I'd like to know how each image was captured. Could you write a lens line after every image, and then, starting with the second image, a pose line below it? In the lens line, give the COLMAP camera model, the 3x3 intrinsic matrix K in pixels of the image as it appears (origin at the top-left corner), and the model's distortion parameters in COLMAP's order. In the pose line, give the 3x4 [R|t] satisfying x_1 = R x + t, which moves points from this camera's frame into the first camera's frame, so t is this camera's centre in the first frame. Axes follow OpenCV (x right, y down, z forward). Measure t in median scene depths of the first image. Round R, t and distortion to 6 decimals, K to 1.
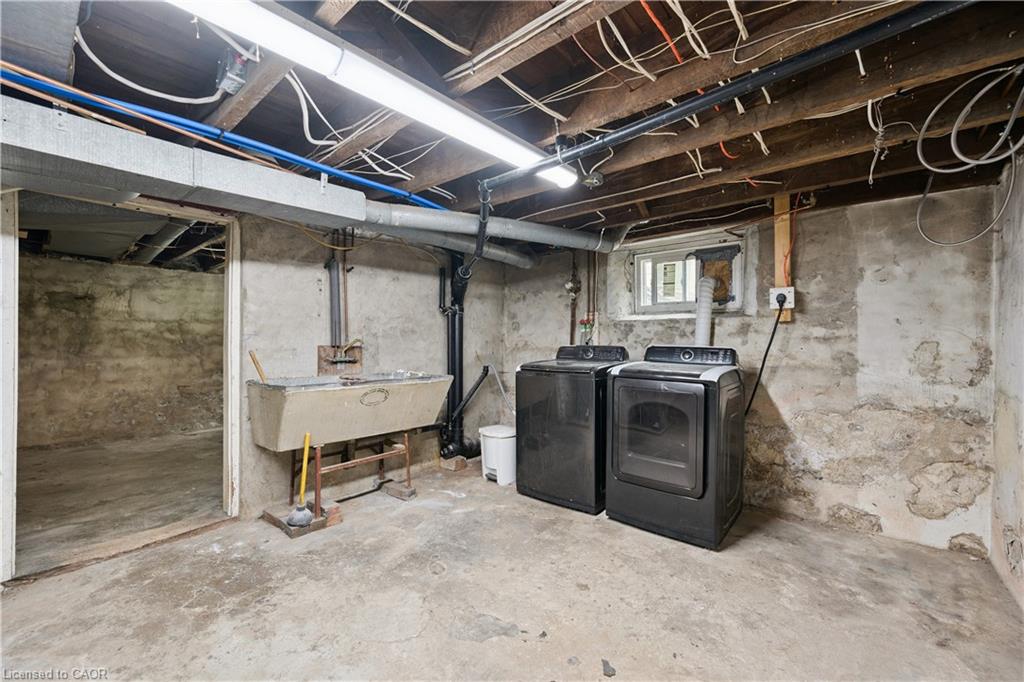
lens RADIAL K [[419.6, 0, 515.1], [0, 419.6, 342.0], [0, 0, 1]] dist [-0.000012, 0.000065]
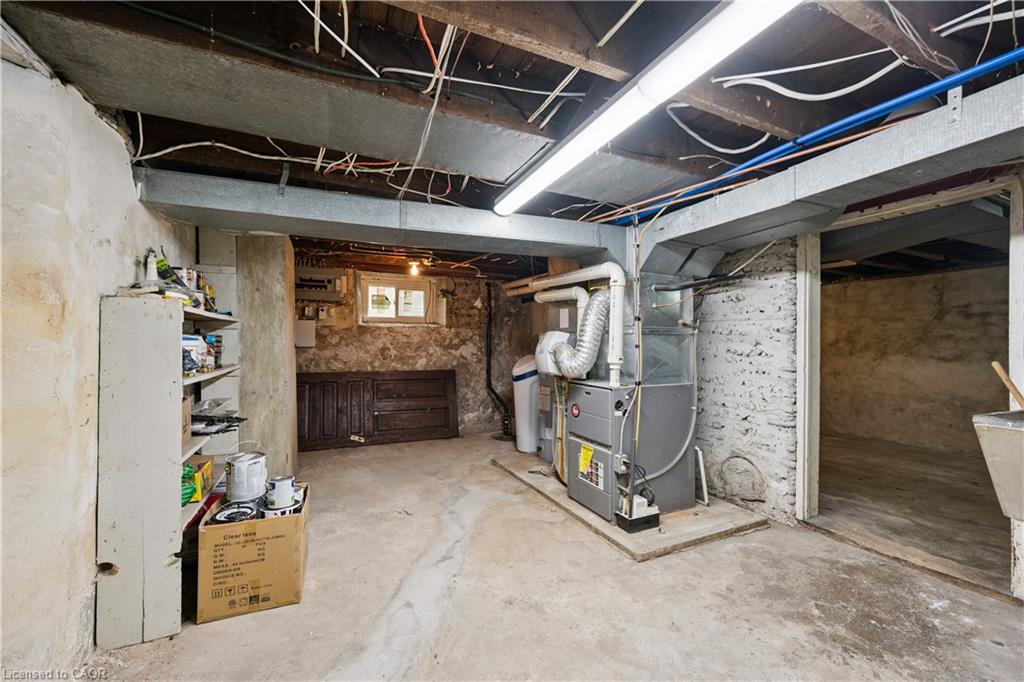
lens RADIAL K [[419.6, 0, 515.1], [0, 419.6, 342.0], [0, 0, 1]] dist [-0.000012, 0.000065]
pose [[-0.419106, -0.010906, -0.907872, 0.415703], [-0.010793, 0.999917, -0.007029, 0.001413], [0.907873, 0.006853, -0.419188, 0.666906]]
